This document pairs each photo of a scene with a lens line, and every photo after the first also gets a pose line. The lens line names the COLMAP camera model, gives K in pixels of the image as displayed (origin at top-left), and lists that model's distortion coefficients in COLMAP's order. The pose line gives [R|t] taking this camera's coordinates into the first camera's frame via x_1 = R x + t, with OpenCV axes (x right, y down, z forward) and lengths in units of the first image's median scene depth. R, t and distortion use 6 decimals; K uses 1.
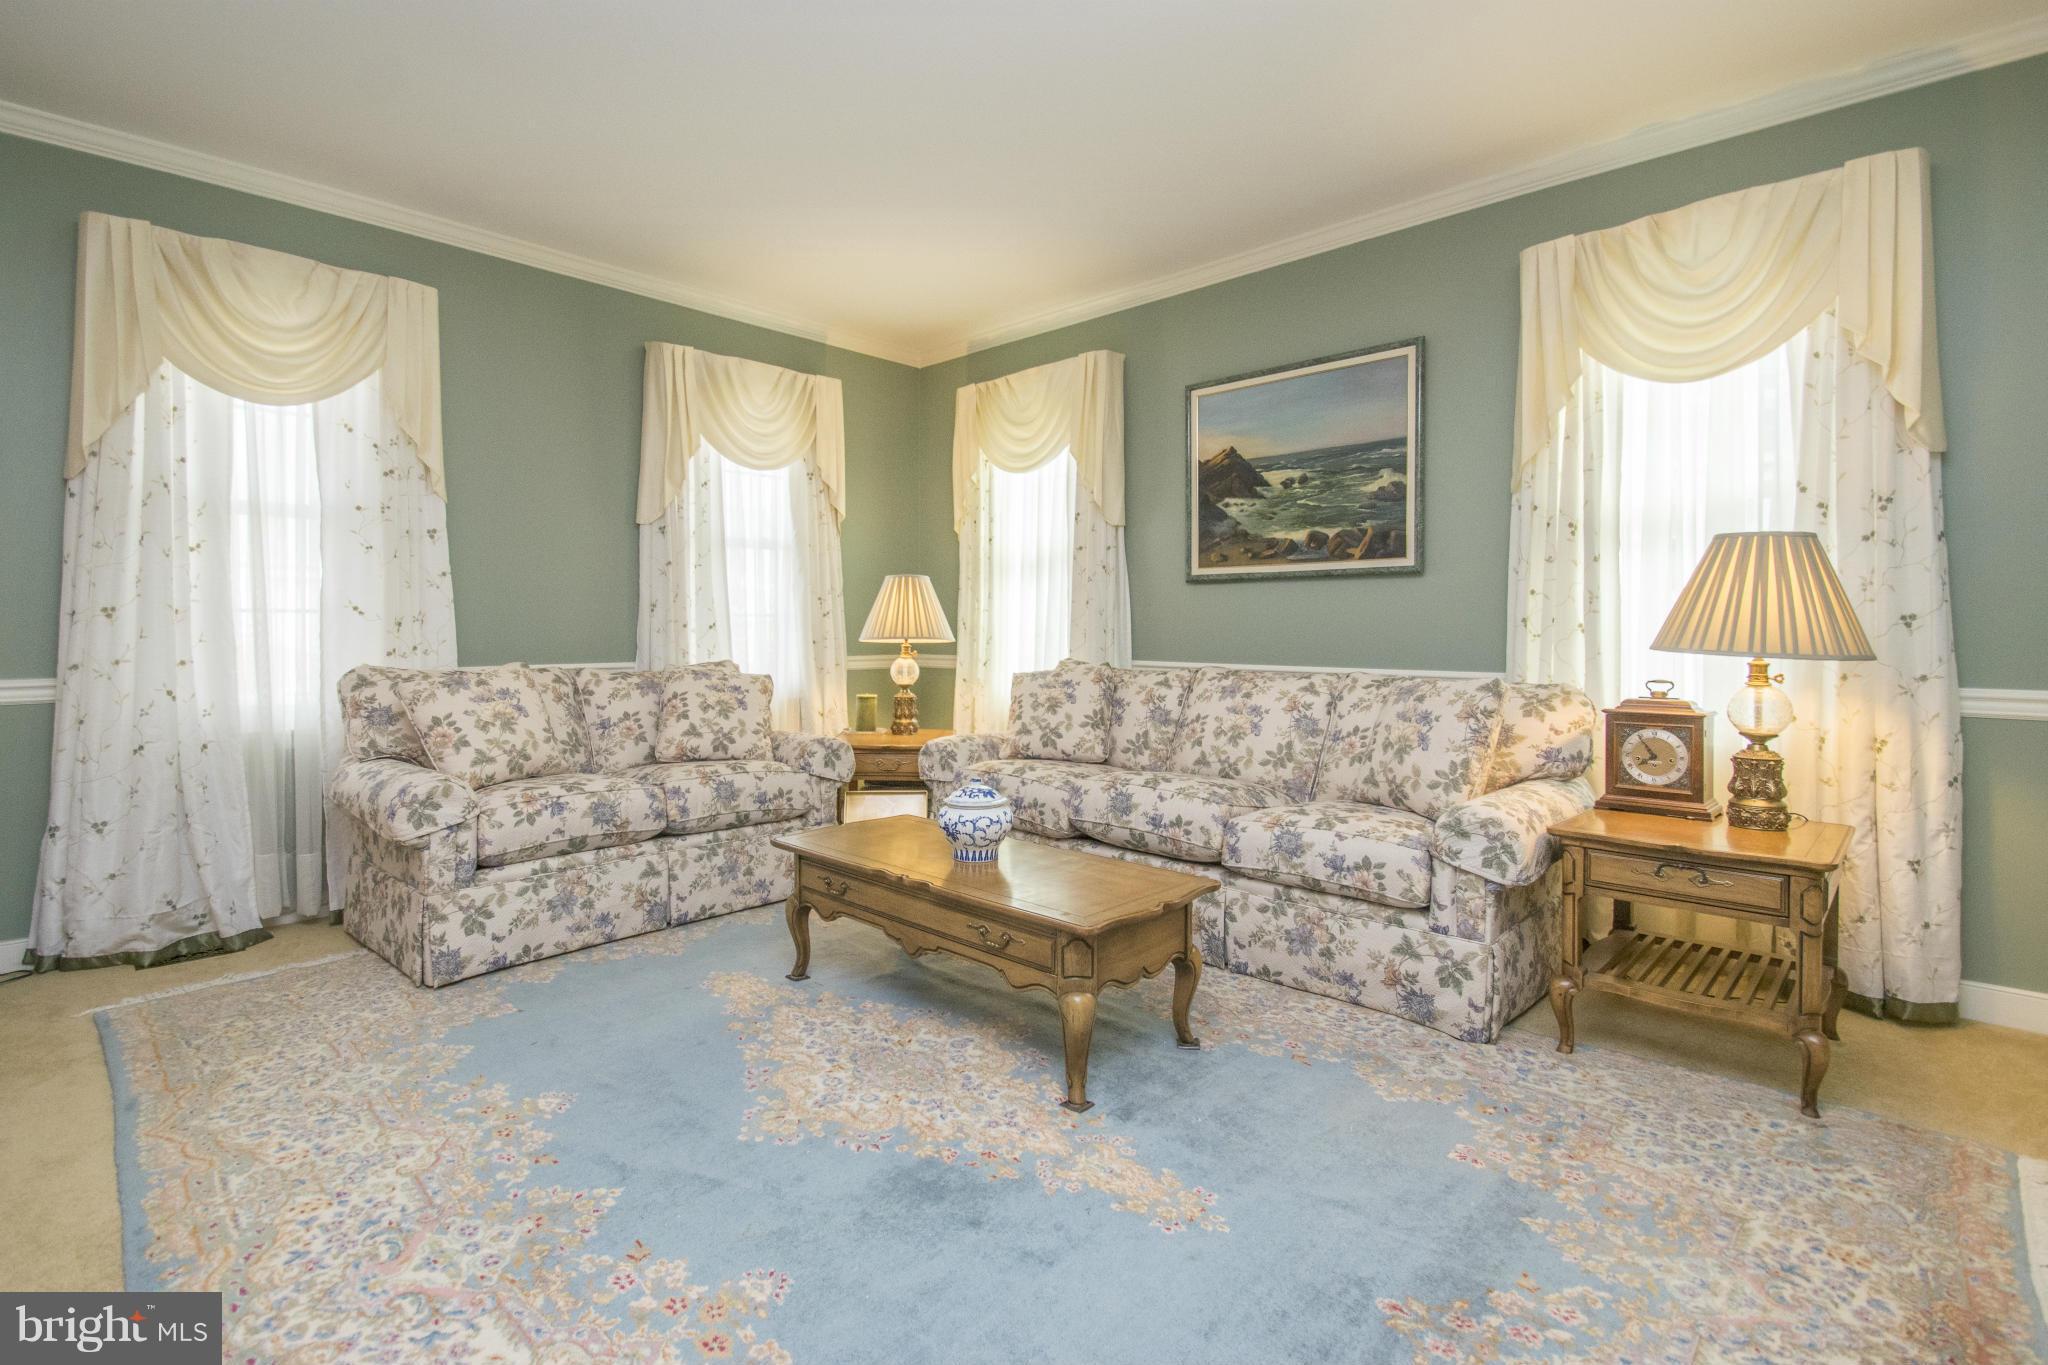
lens RADIAL K [[942.1, 0, 1006.1], [0, 942.1, 629.3], [0, 0, 1]] dist [0.011331, -0.000908]
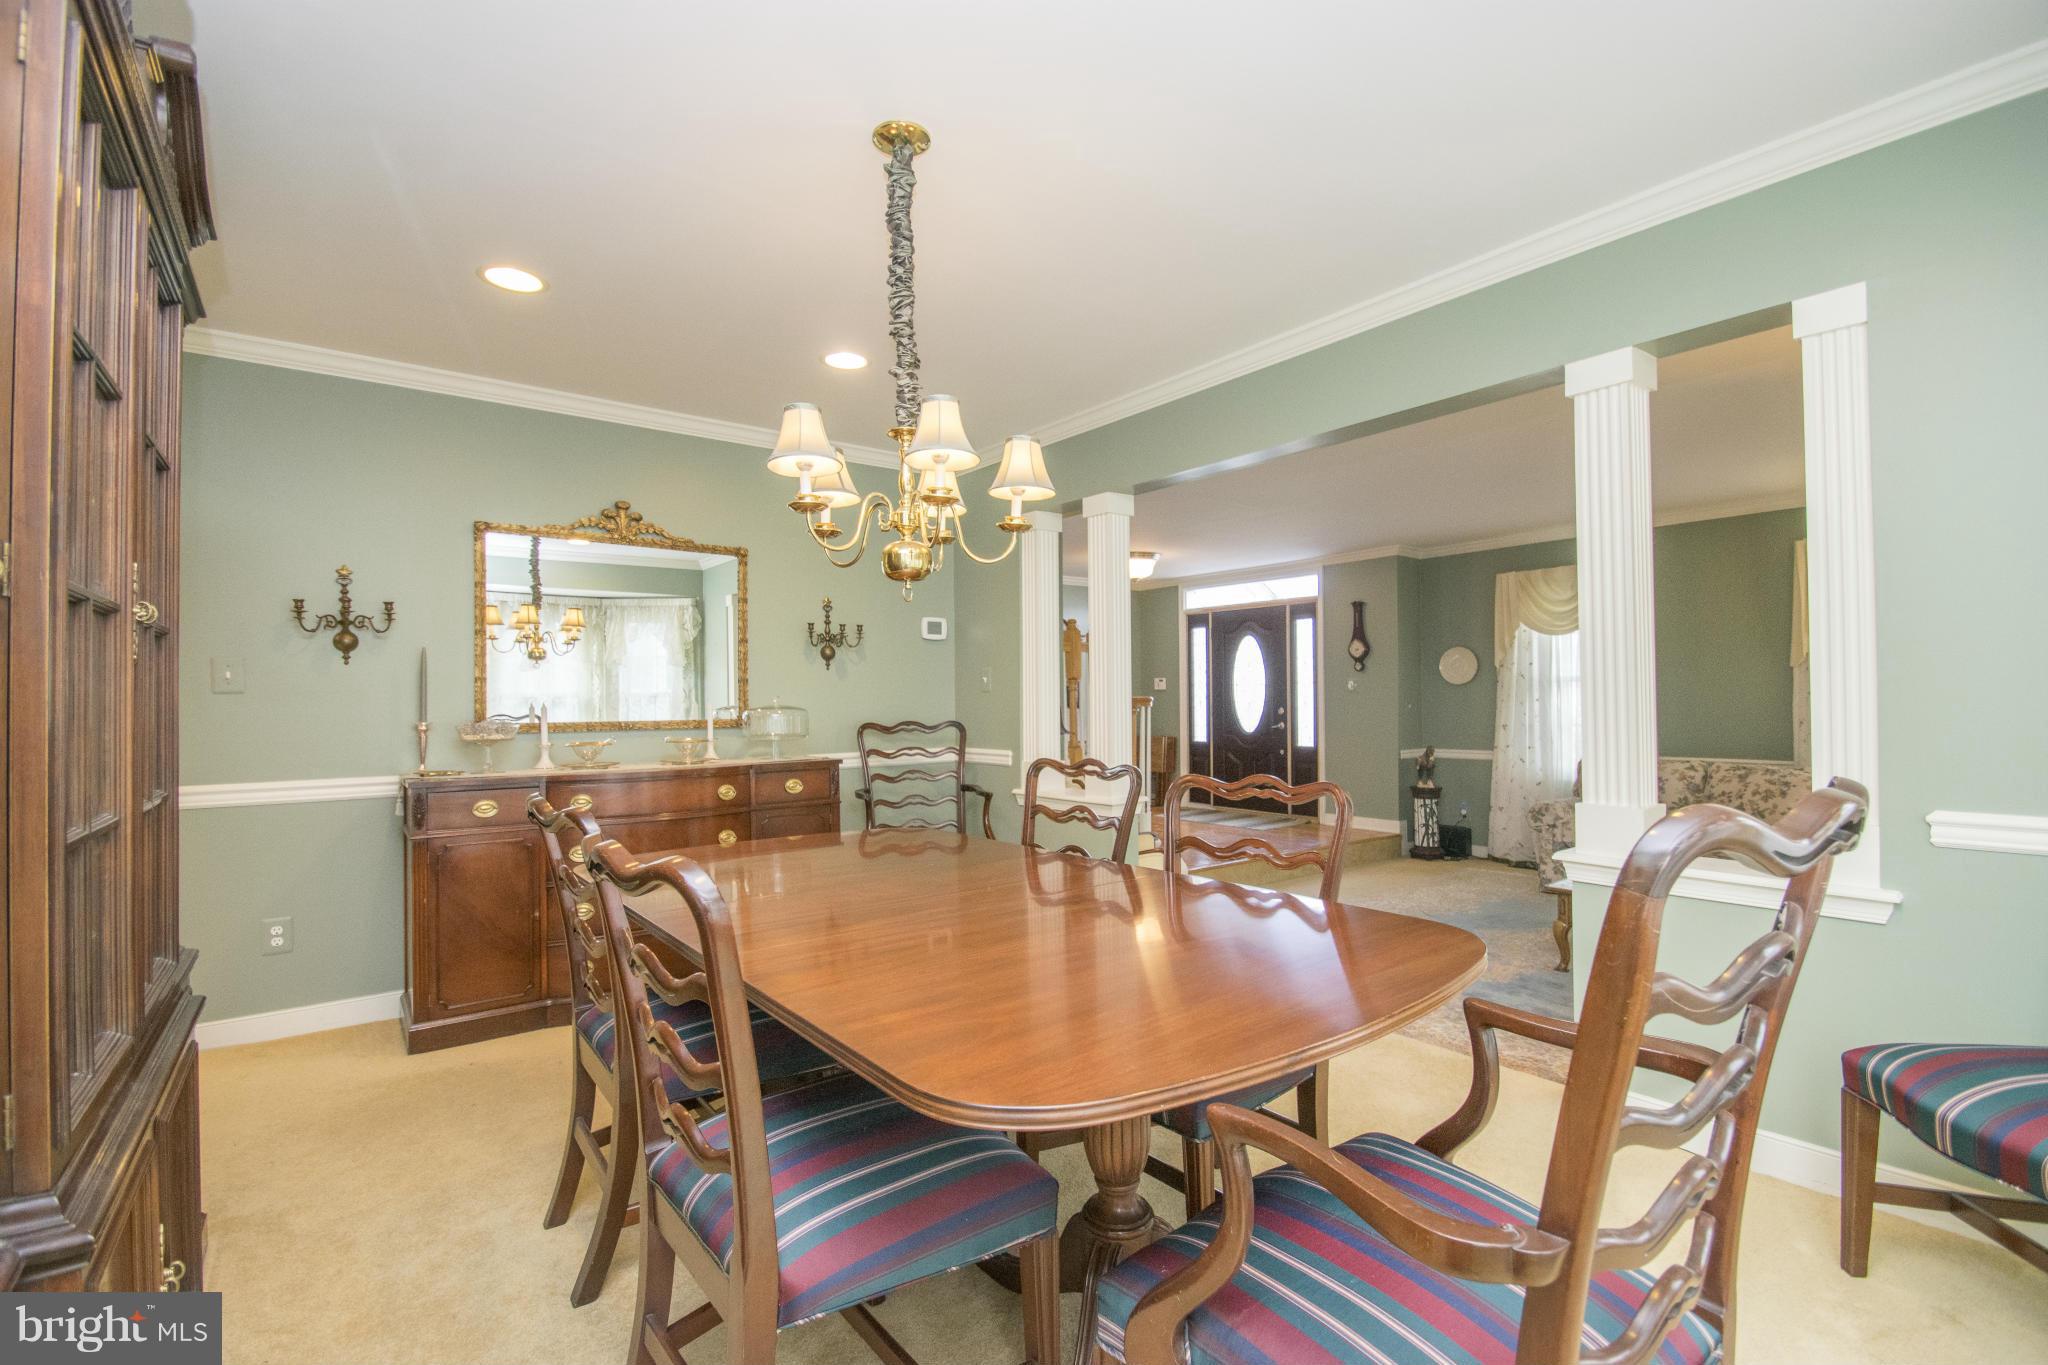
lens RADIAL K [[894.2, 0, 1017.5], [0, 894.2, 690.8], [0, 0, 1]] dist [0.001584, -0.011219]
pose [[-0.144059, -0.010819, -0.989510, 1.331568], [0.000588, 0.999939, -0.011019, -0.071998], [0.989569, -0.002169, -0.144044, 0.027372]]
